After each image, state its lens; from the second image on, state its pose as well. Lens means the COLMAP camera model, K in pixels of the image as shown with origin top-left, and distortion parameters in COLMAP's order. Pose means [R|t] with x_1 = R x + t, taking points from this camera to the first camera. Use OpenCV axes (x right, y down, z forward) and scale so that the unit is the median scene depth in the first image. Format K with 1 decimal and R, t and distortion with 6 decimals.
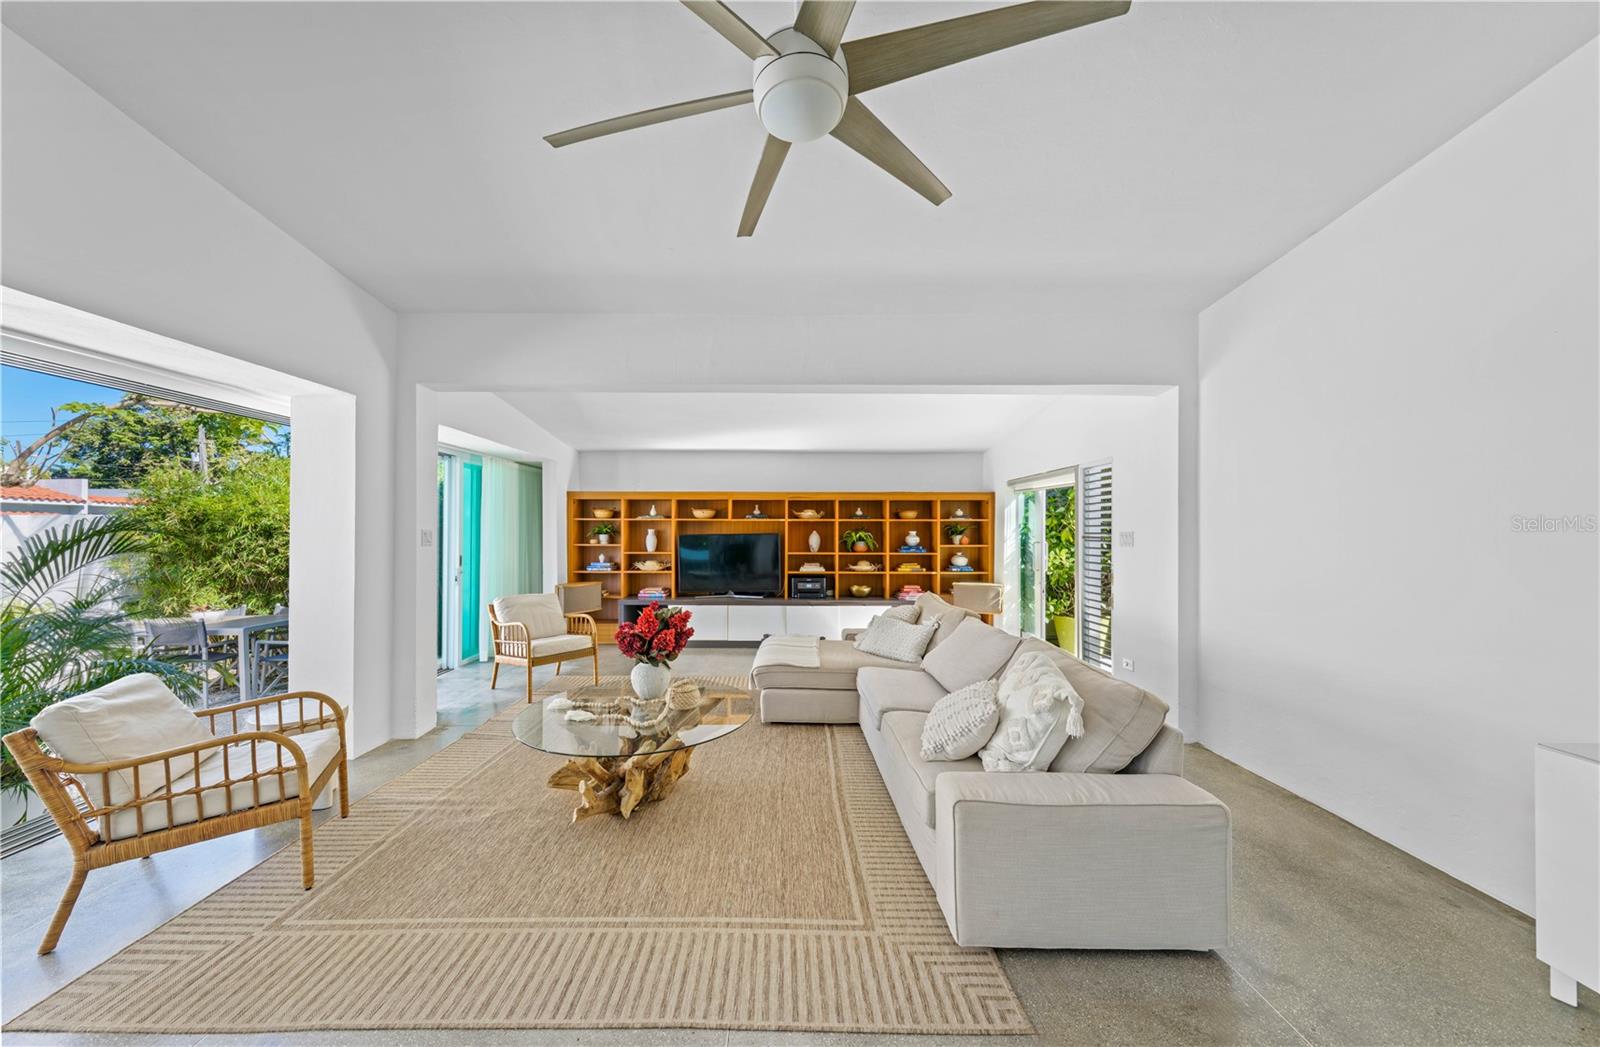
lens RADIAL K [[532.1, 0, 769.9], [0, 532.1, 527.8], [0, 0, 1]] dist [0.005639, -0.000099]
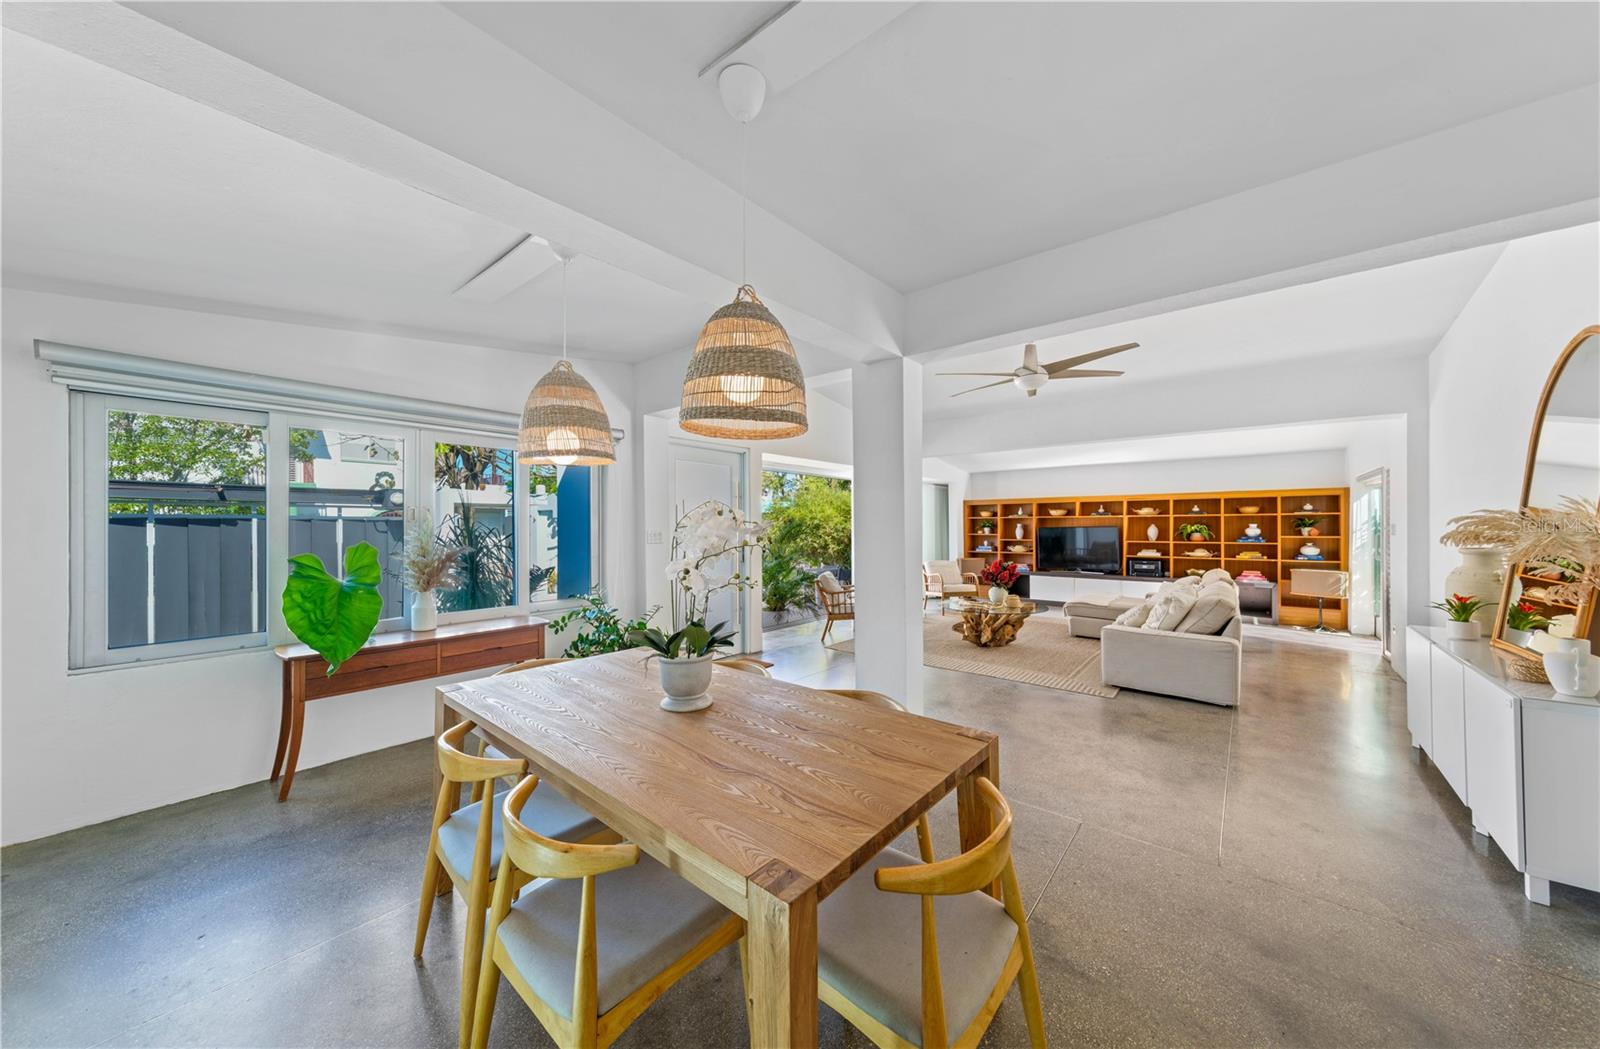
lens RADIAL K [[532.1, 0, 804.3], [0, 532.1, 525.1], [0, 0, 1]] dist [0.005639, -0.000099]
pose [[0.785564, -0.005555, -0.618755, 0.225592], [0.008941, 0.999957, 0.002375, -0.003061], [0.618715, -0.007398, 0.785580, -0.533779]]
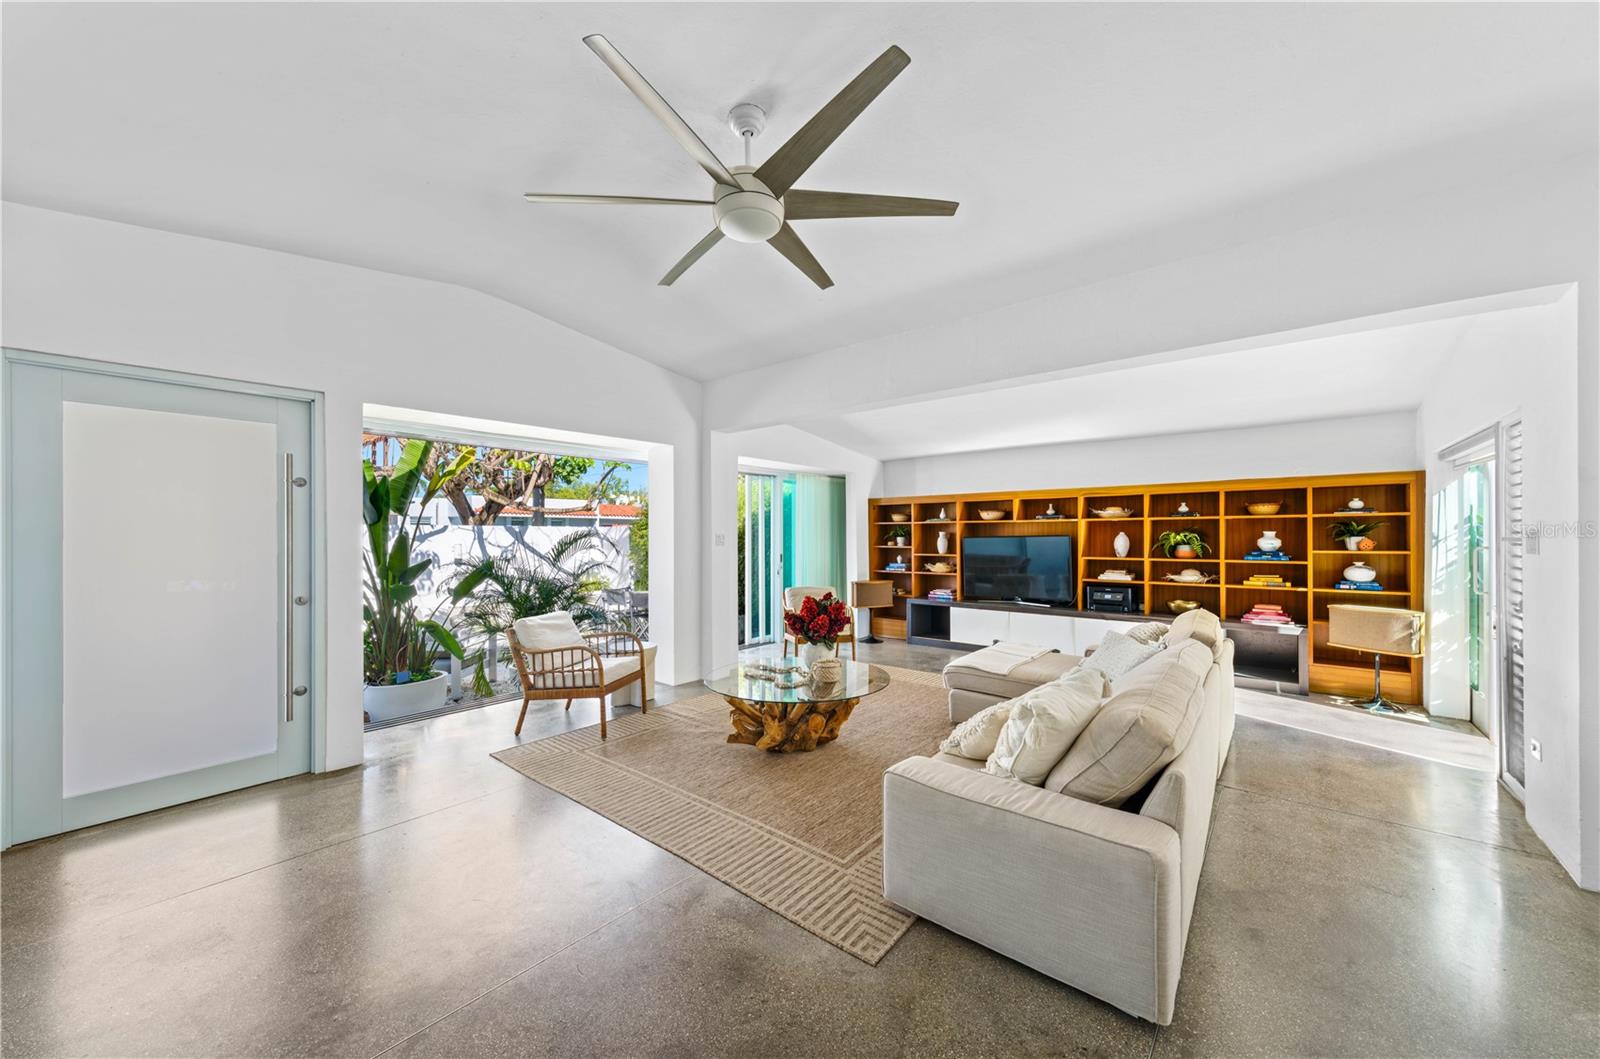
lens RADIAL K [[570.8, 0, 816.5], [0, 570.8, 533.0], [0, 0, 1]] dist [0.005404, 0.000300]
pose [[0.785923, -0.007535, -0.618278, 0.271832], [0.010263, 0.999947, 0.000860, 0.001413], [0.618239, -0.007021, 0.785959, -0.010245]]
